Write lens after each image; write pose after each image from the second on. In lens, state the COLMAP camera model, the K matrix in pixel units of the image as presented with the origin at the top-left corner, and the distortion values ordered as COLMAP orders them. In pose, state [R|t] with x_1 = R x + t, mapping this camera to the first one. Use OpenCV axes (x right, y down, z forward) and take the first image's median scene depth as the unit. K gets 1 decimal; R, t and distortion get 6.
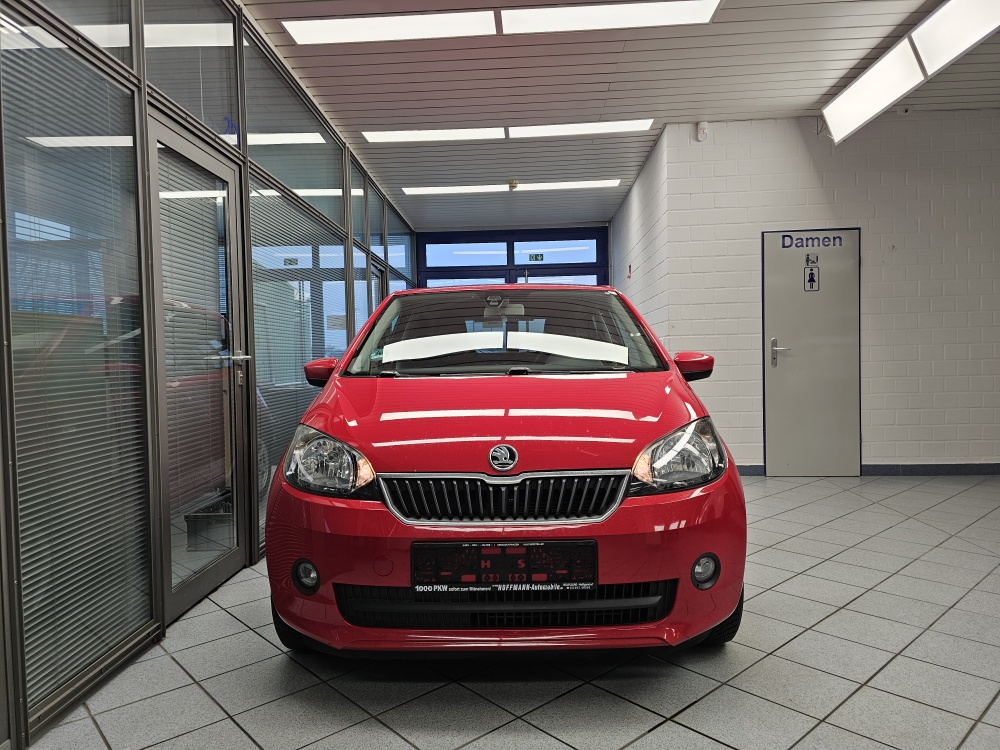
lens RADIAL K [[664.9, 0, 500.0], [0, 664.9, 375.0], [0, 0, 1]] dist [0.000716, -0.026134]
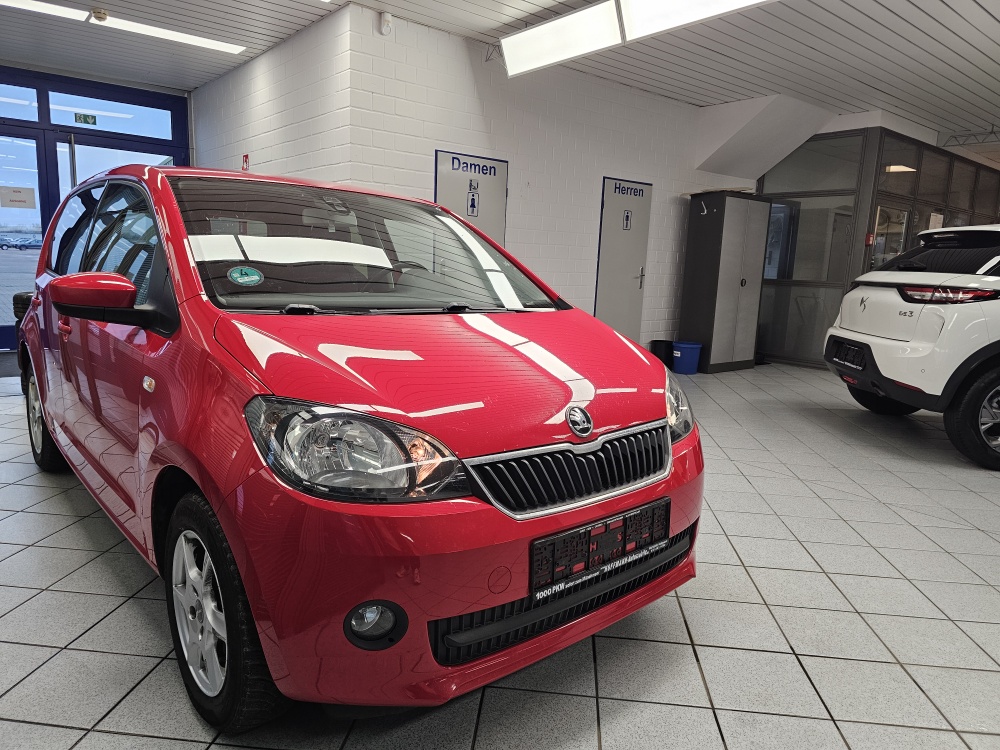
lens RADIAL K [[663.9, 0, 500.0], [0, 663.9, 375.0], [0, 0, 1]] dist [0.041548, -0.049171]
pose [[0.728678, -0.059314, 0.682283, -0.241066], [-0.042219, 0.990457, 0.131194, -0.015676], [-0.683554, -0.124403, 0.719220, 0.171231]]
